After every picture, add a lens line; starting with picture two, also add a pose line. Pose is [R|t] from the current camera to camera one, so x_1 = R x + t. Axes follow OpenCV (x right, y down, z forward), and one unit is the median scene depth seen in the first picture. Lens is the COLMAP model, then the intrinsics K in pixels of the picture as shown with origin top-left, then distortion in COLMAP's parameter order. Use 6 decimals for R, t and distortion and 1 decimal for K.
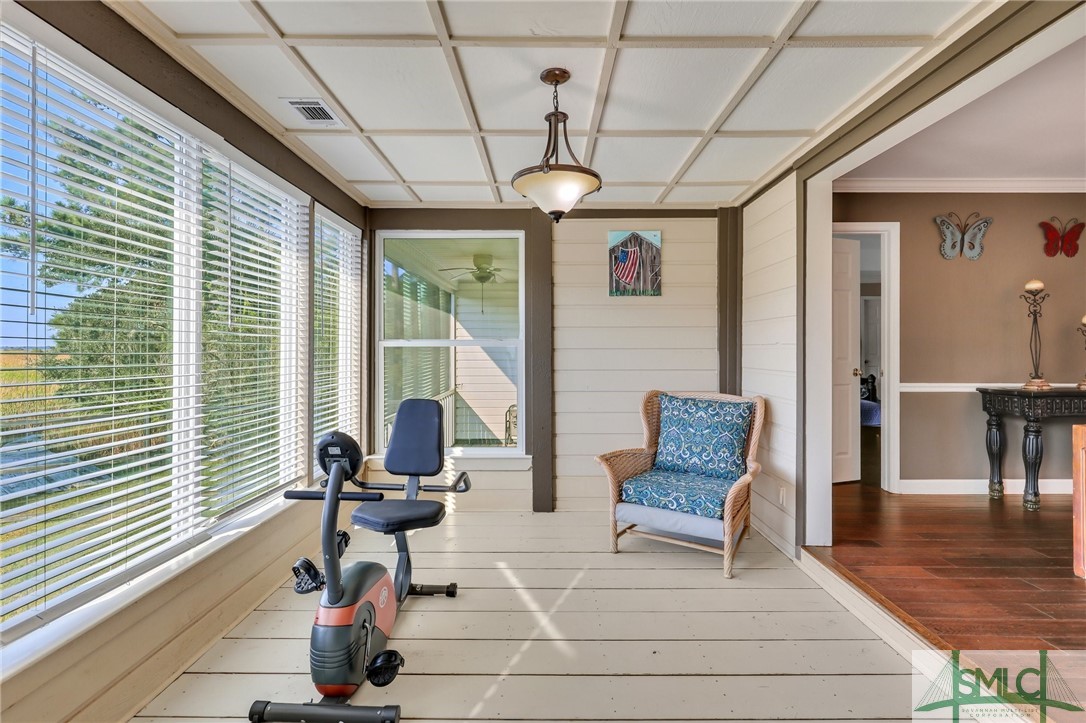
lens RADIAL K [[509.2, 0, 546.7], [0, 509.2, 353.2], [0, 0, 1]] dist [0.004913, -0.000244]
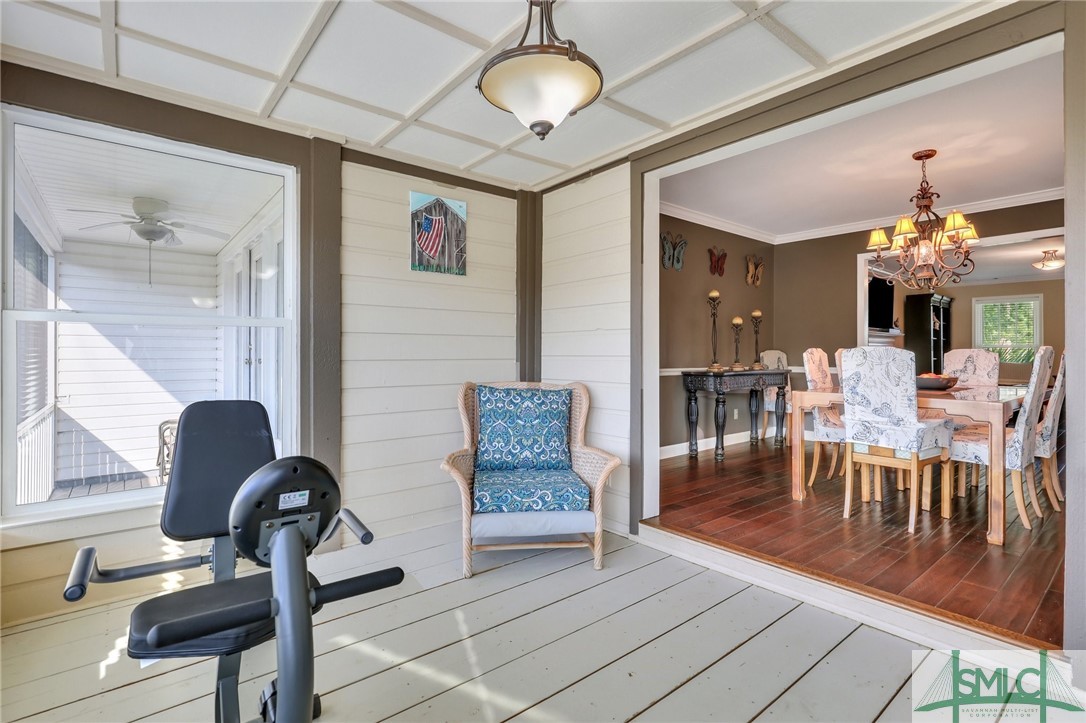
lens RADIAL K [[509.2, 0, 536.5], [0, 509.2, 358.0], [0, 0, 1]] dist [0.004913, -0.000244]
pose [[0.778886, -0.004393, 0.627150, -0.268619], [0.004948, 0.999987, 0.000860, 0.034518], [-0.627146, 0.002434, 0.778898, 0.264355]]
